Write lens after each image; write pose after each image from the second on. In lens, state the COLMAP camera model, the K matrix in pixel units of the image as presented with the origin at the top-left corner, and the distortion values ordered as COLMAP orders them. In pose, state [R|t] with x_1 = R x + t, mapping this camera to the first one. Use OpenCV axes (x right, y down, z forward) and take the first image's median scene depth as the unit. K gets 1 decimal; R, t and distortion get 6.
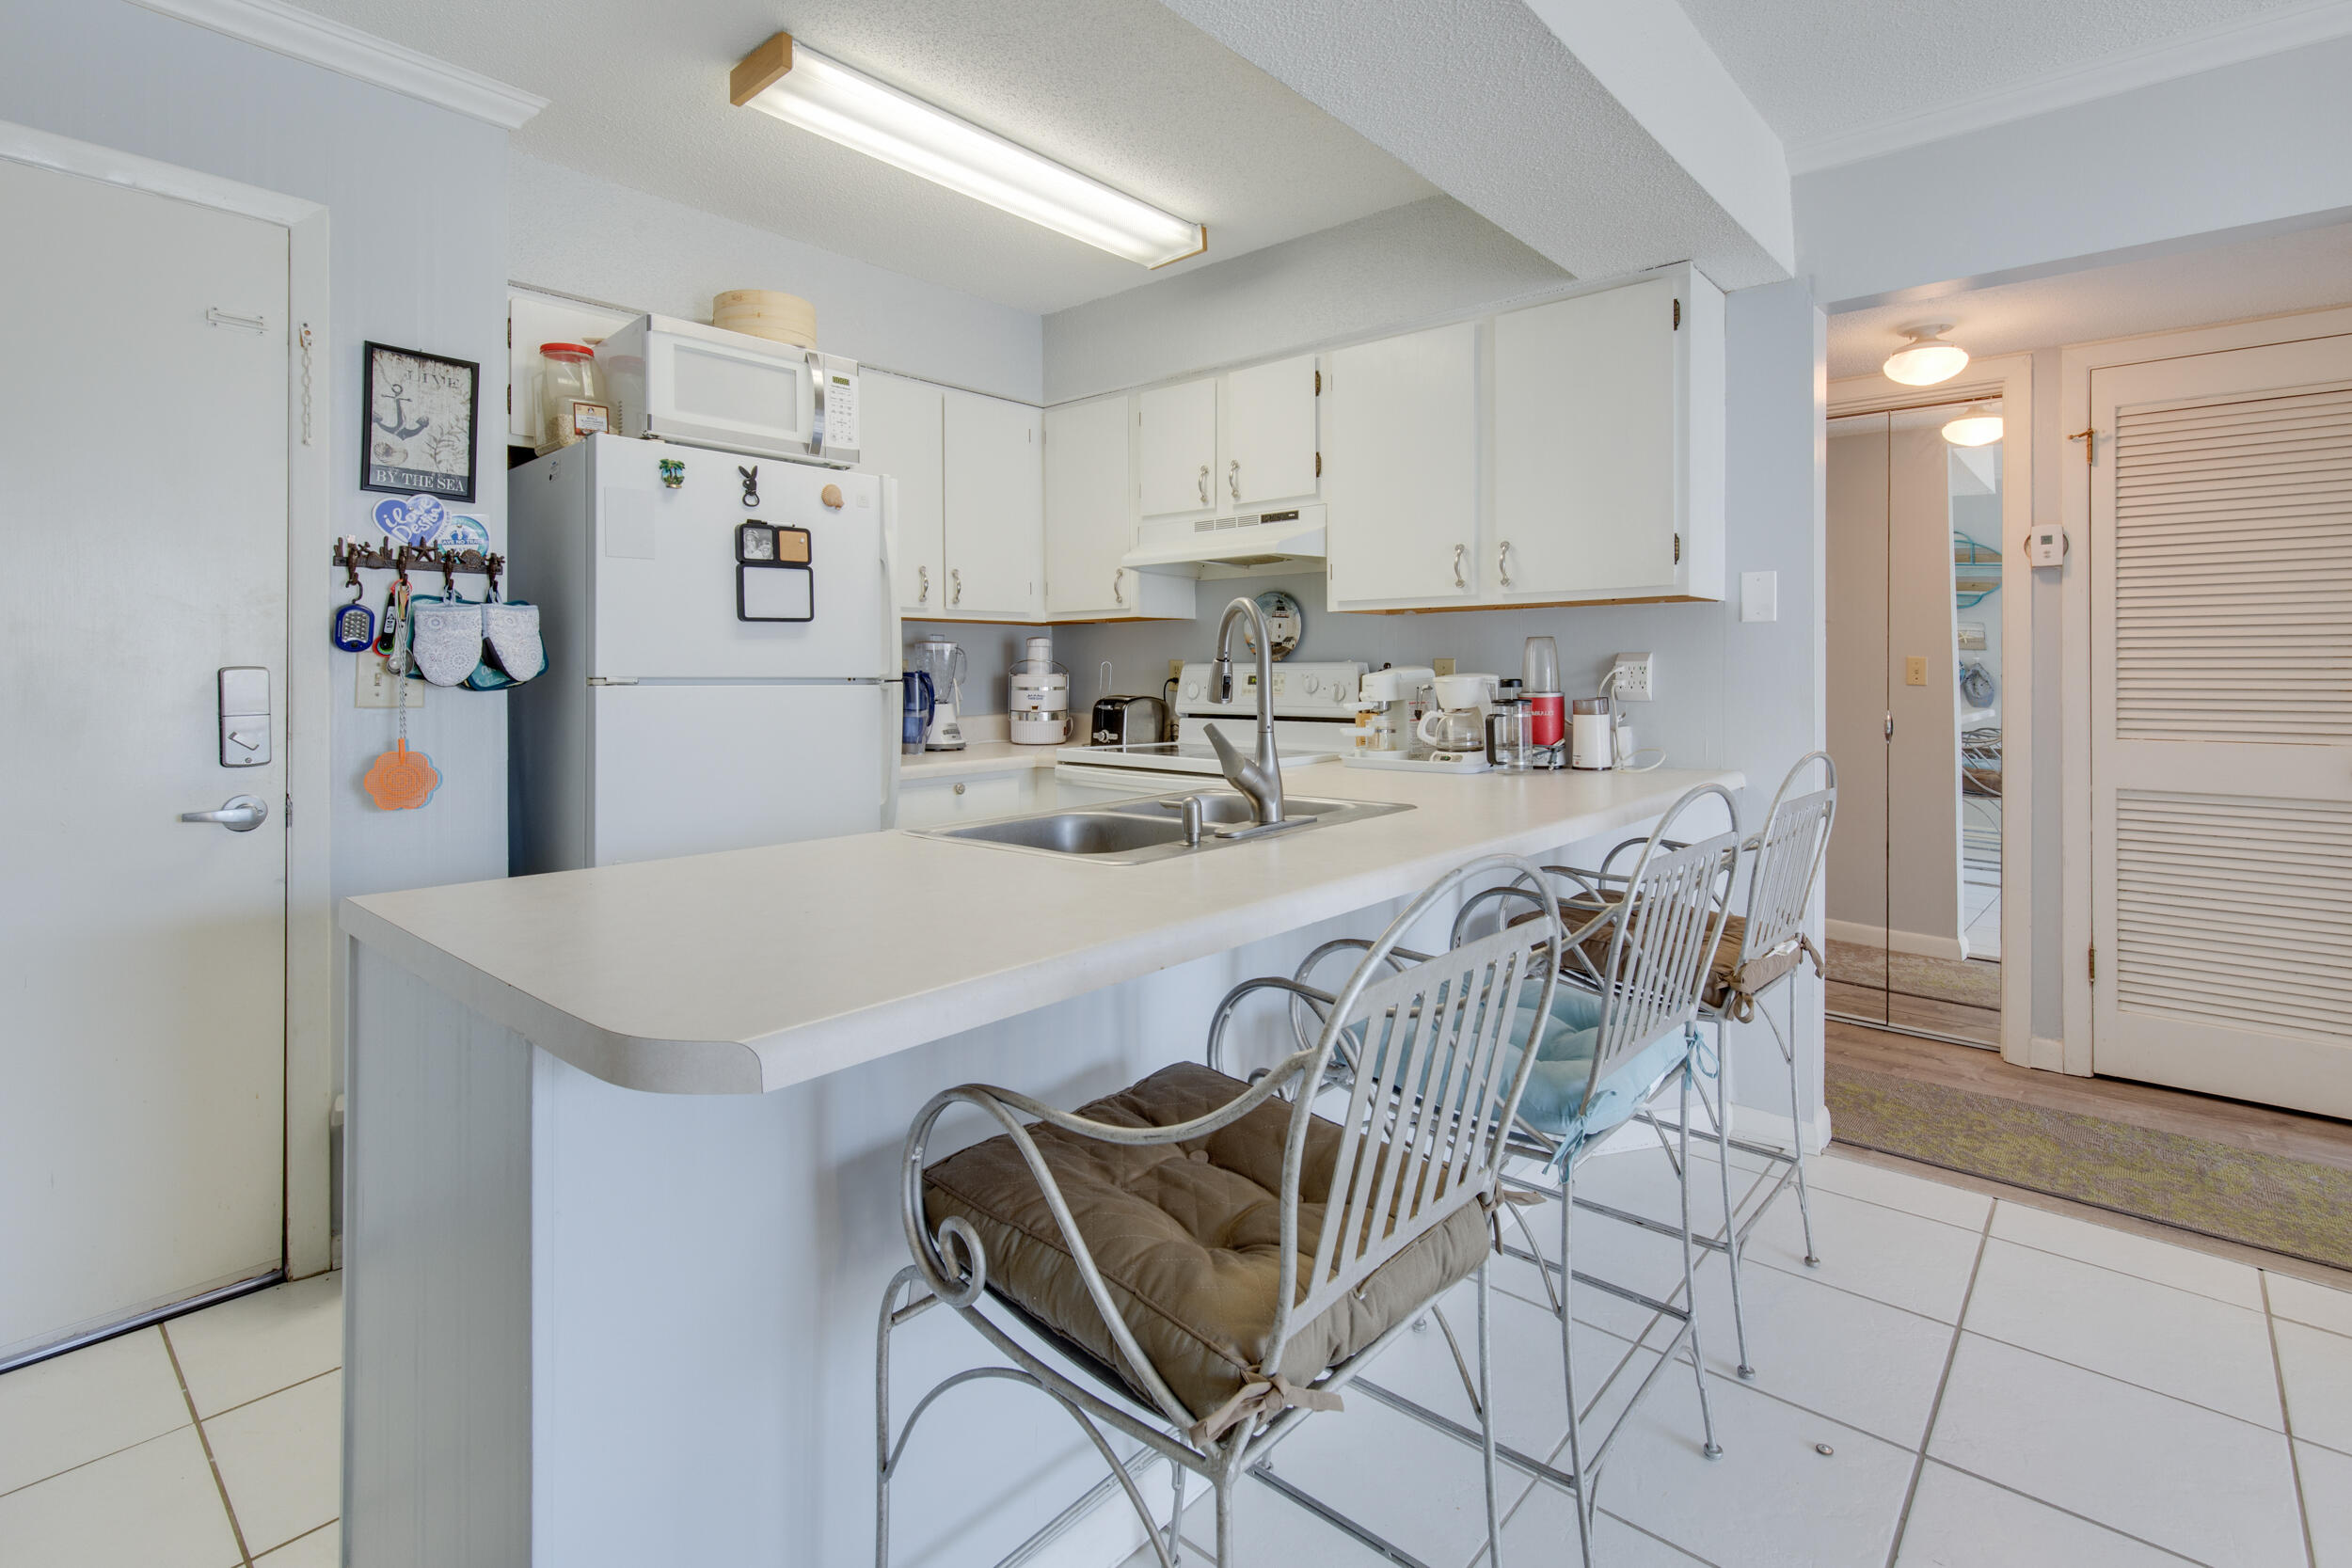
lens RADIAL K [[1103.5, 0, 1190.7], [0, 1103.5, 660.8], [0, 0, 1]] dist [0.002589, 0.000194]
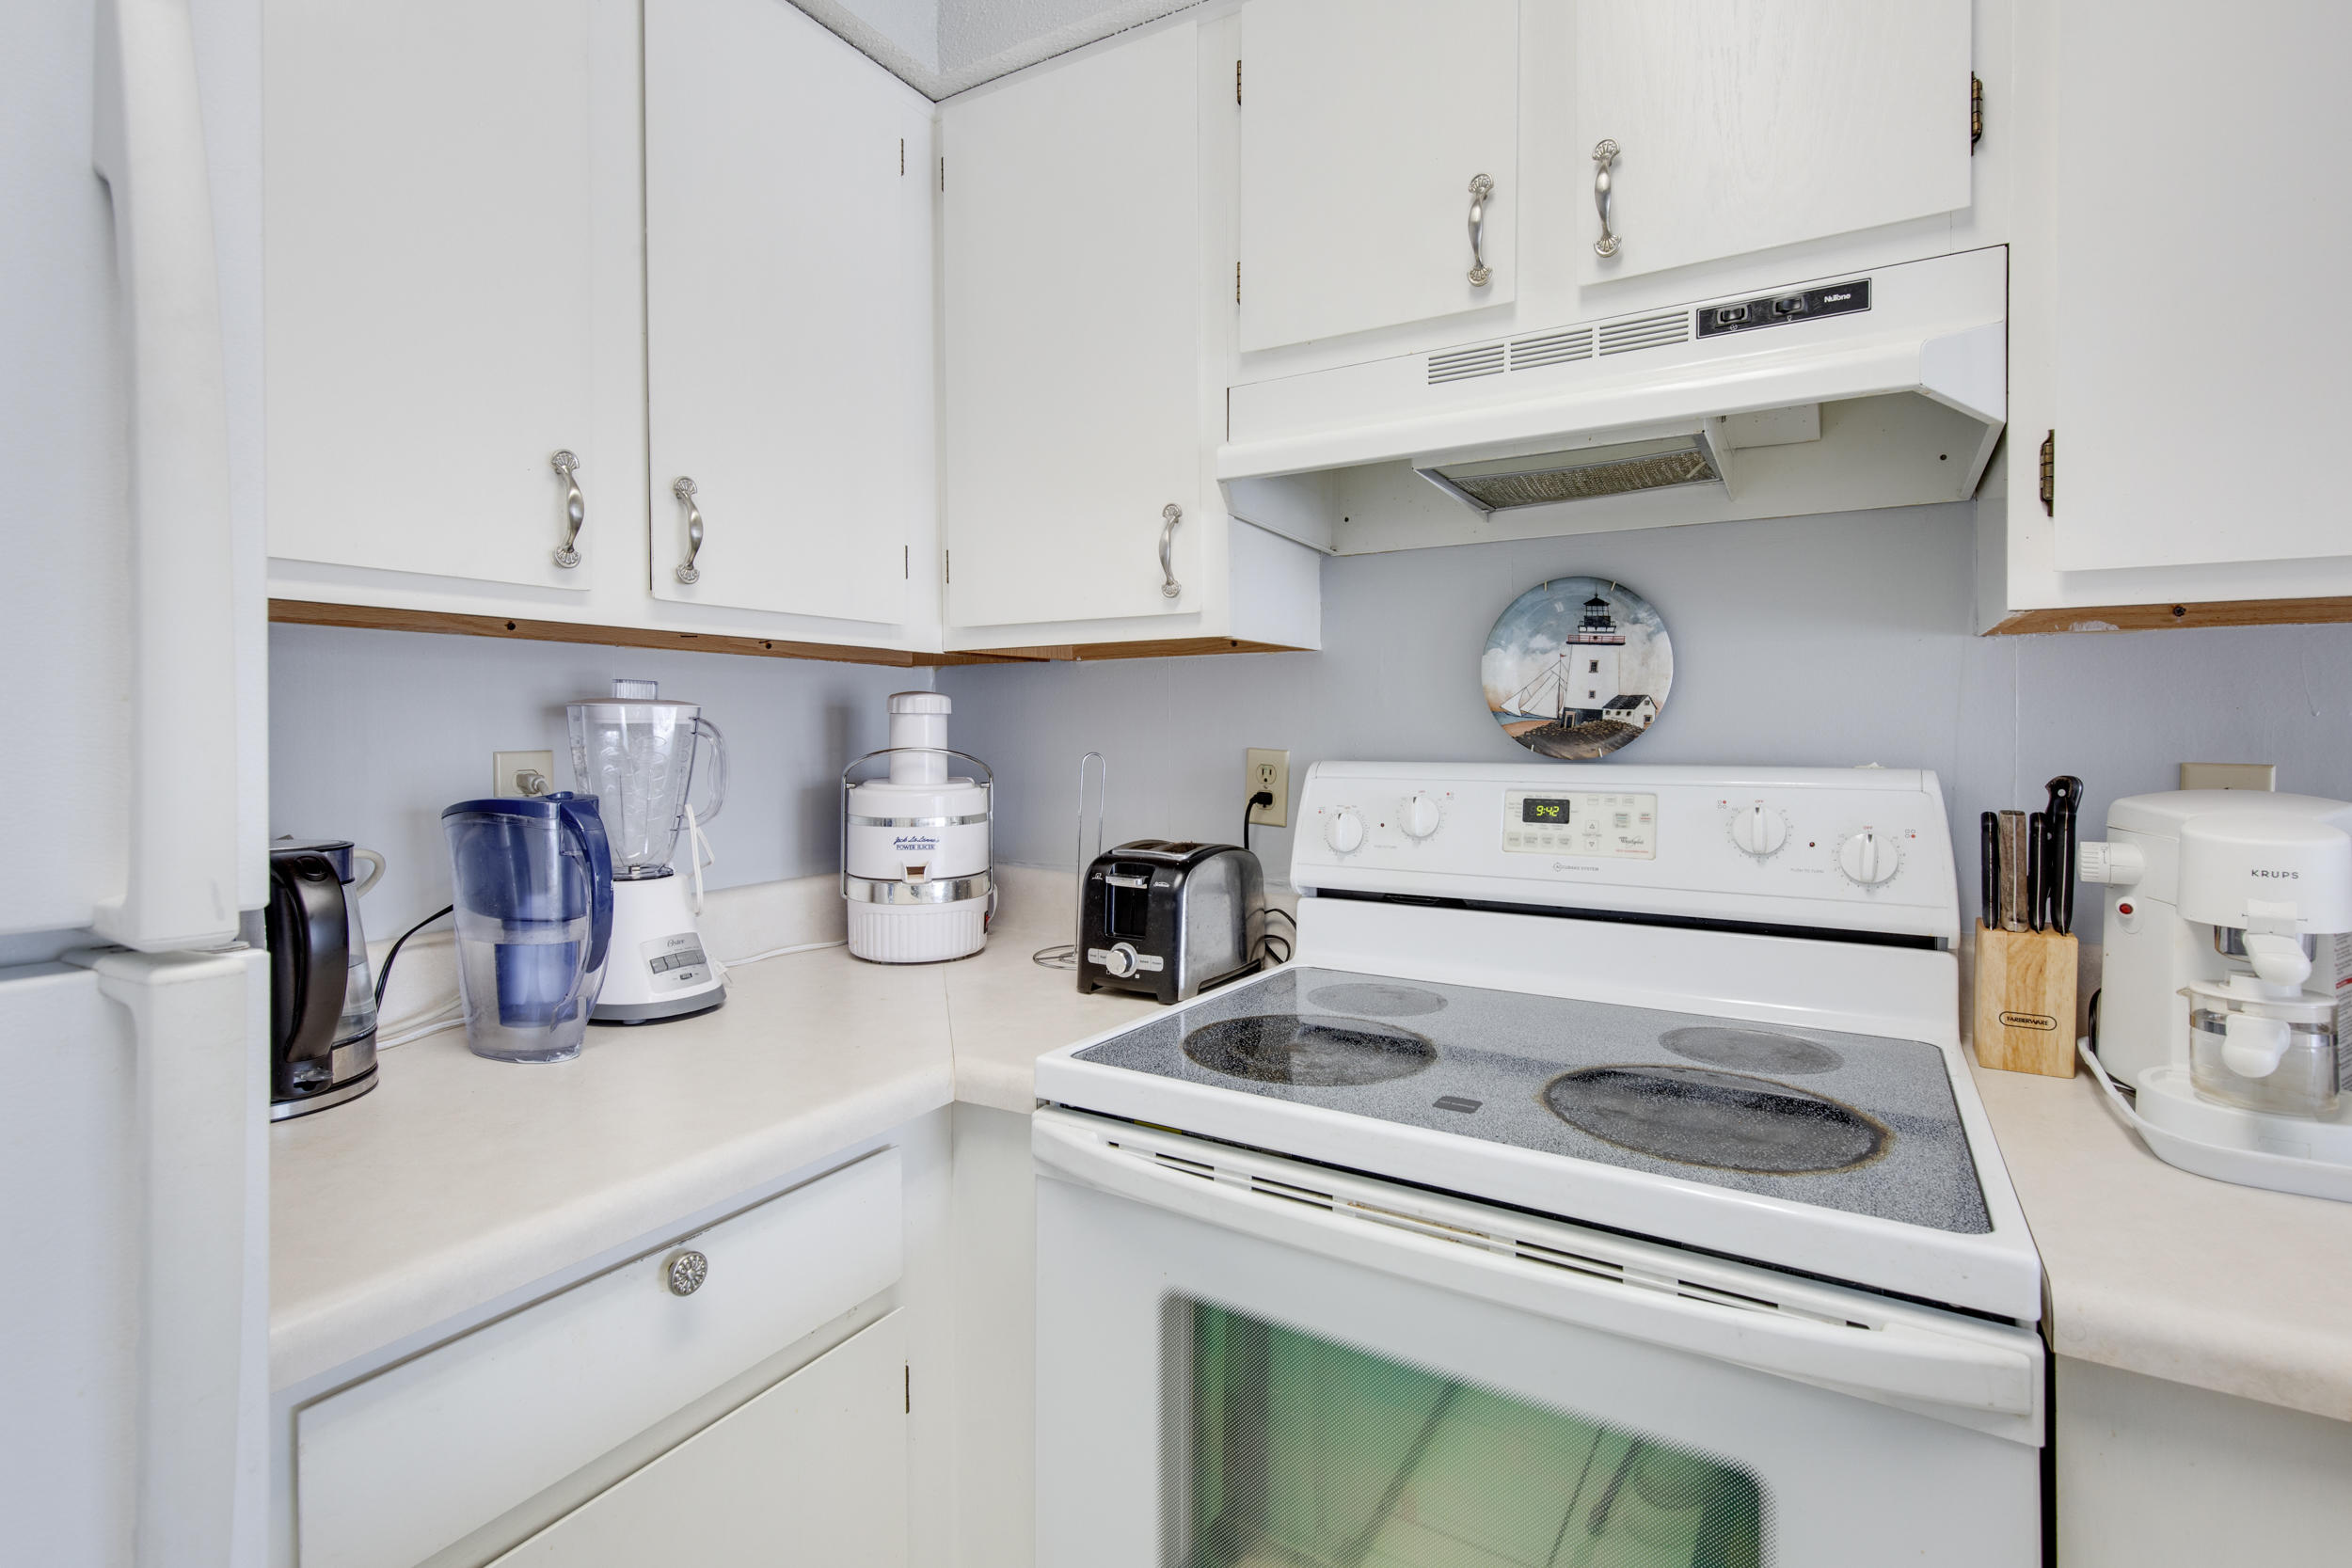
lens RADIAL K [[1103.5, 0, 1202.1], [0, 1103.5, 744.8], [0, 0, 1]] dist [0.002589, 0.000194]
pose [[0.982047, 0.001135, 0.188634, -0.163317], [-0.004964, 0.999791, 0.019825, -0.014999], [-0.188572, -0.020406, 0.981847, 0.850747]]
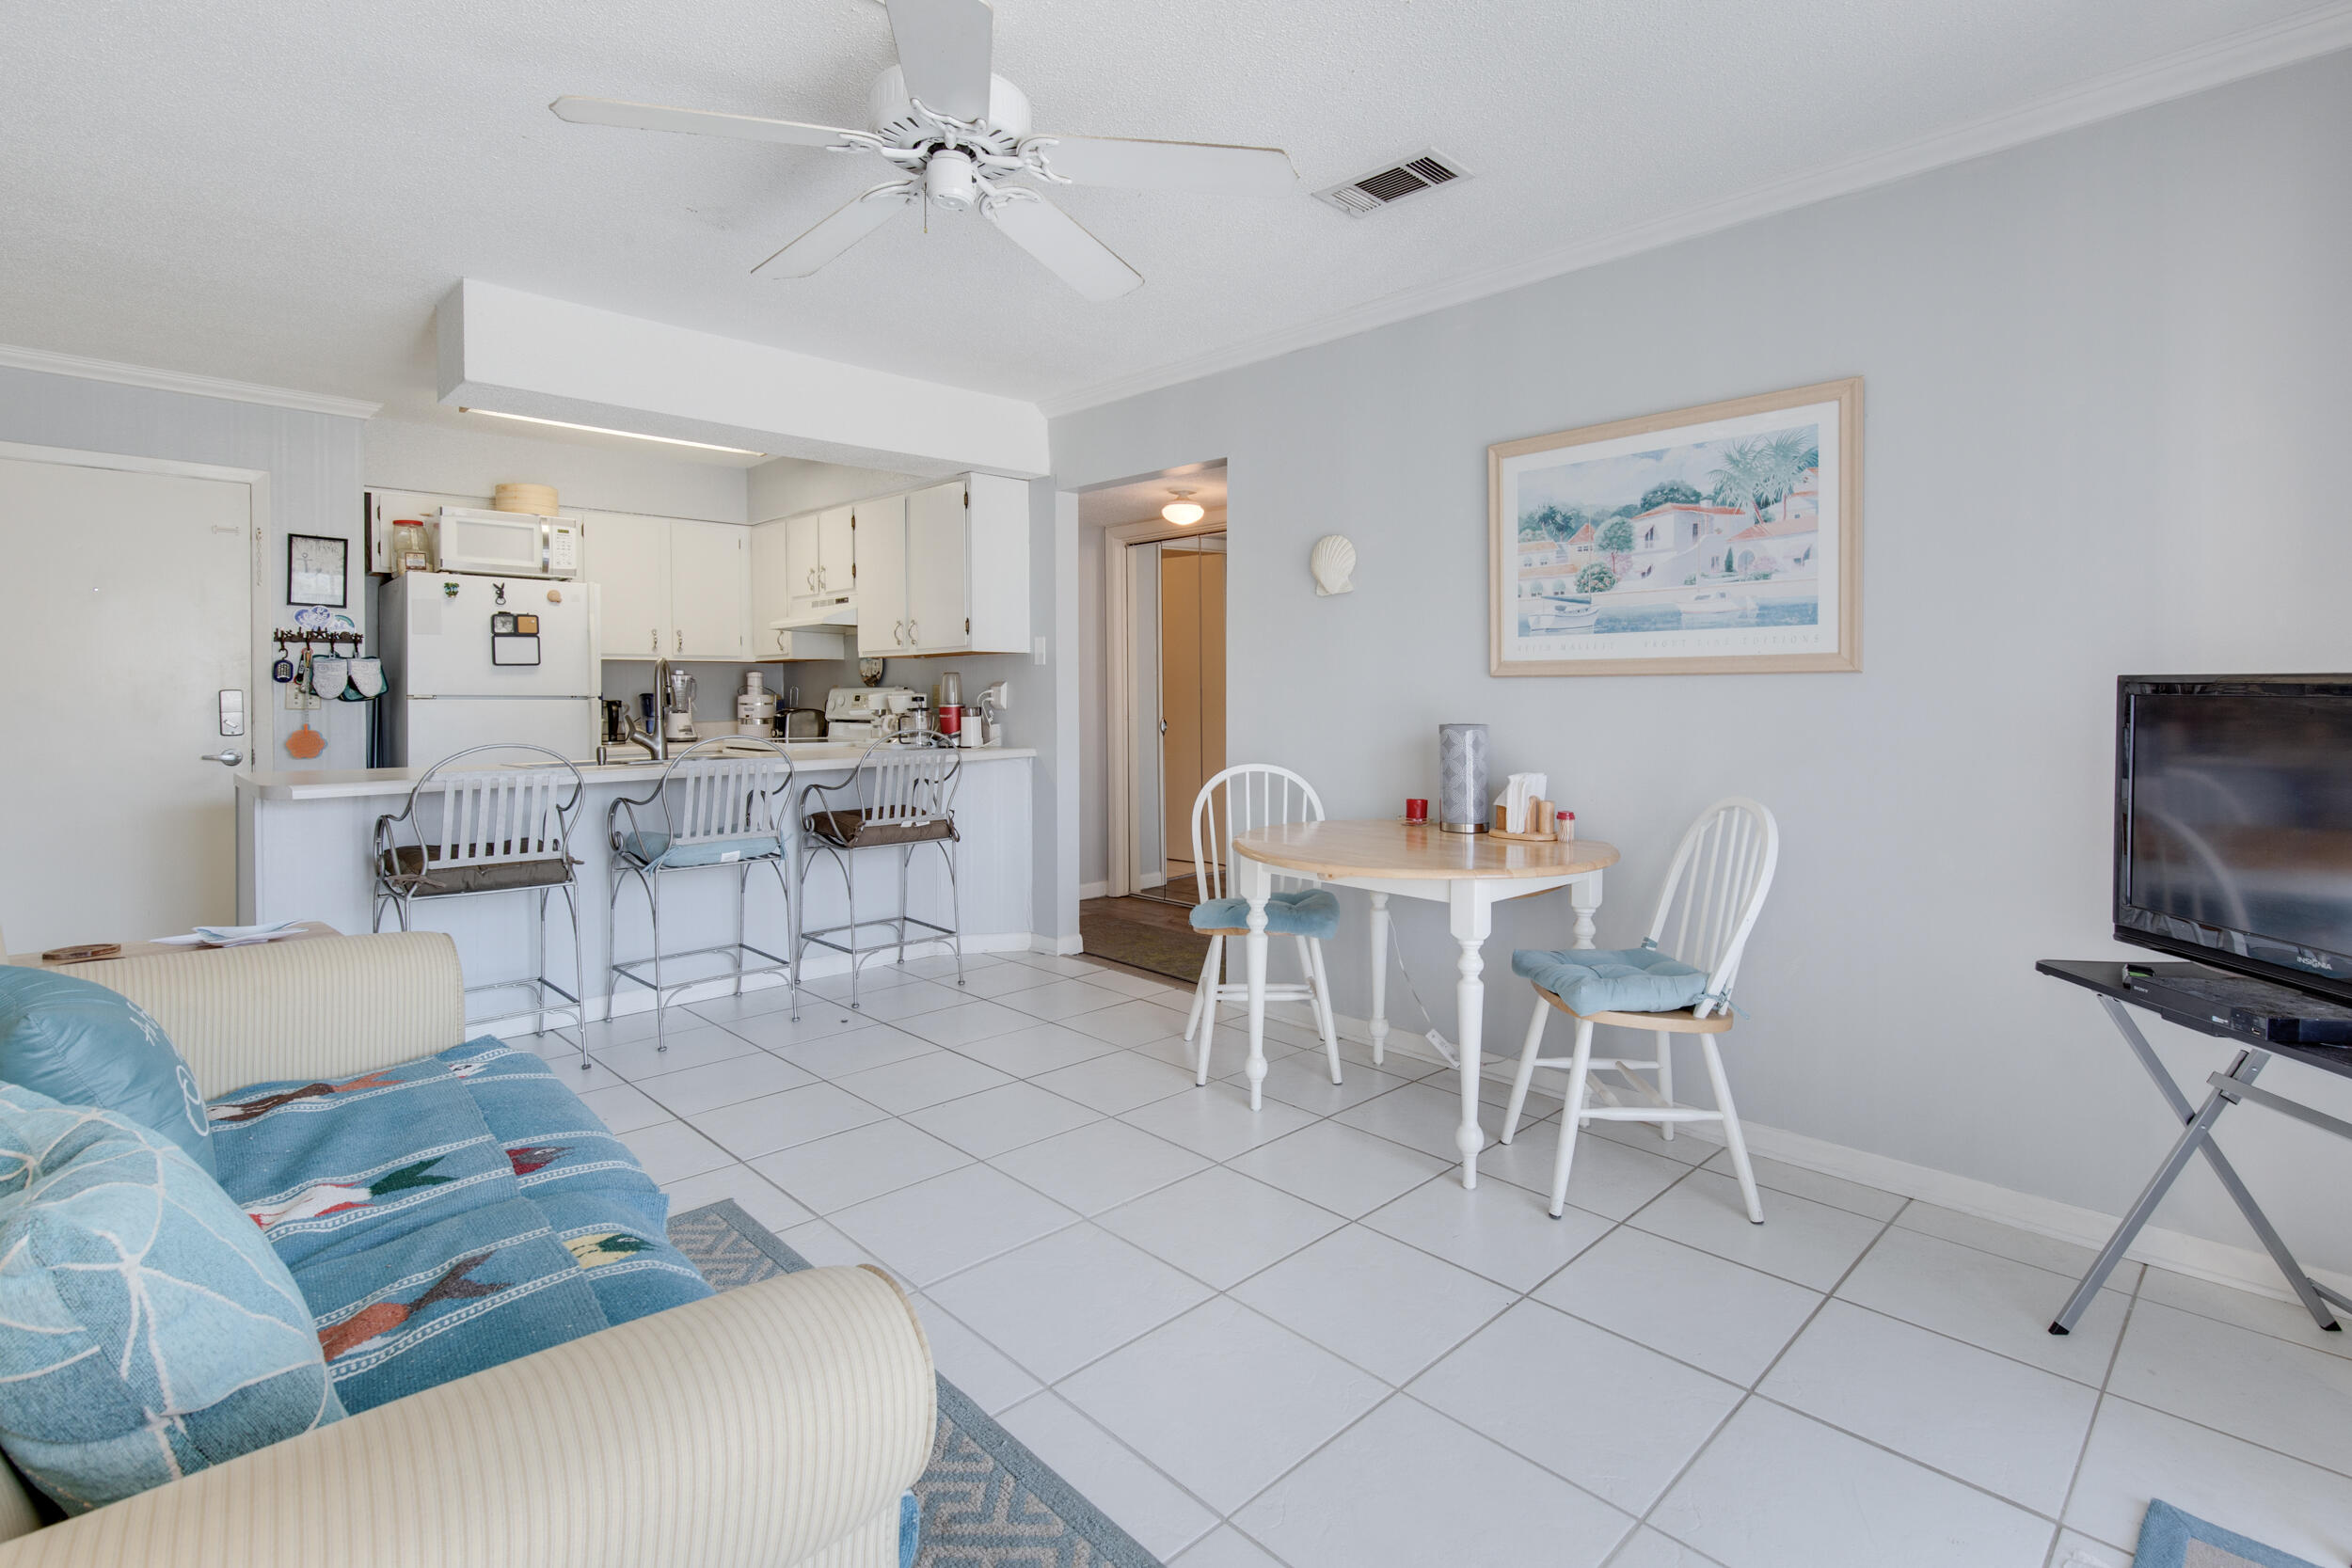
lens RADIAL K [[1103.5, 0, 1198.3], [0, 1103.5, 702.3], [0, 0, 1]] dist [0.002589, 0.000194]
pose [[0.997471, 0.001101, -0.071061, 0.874385], [0.000066, 0.999865, 0.016418, -0.003812], [0.071070, -0.016381, 0.997337, -0.755994]]
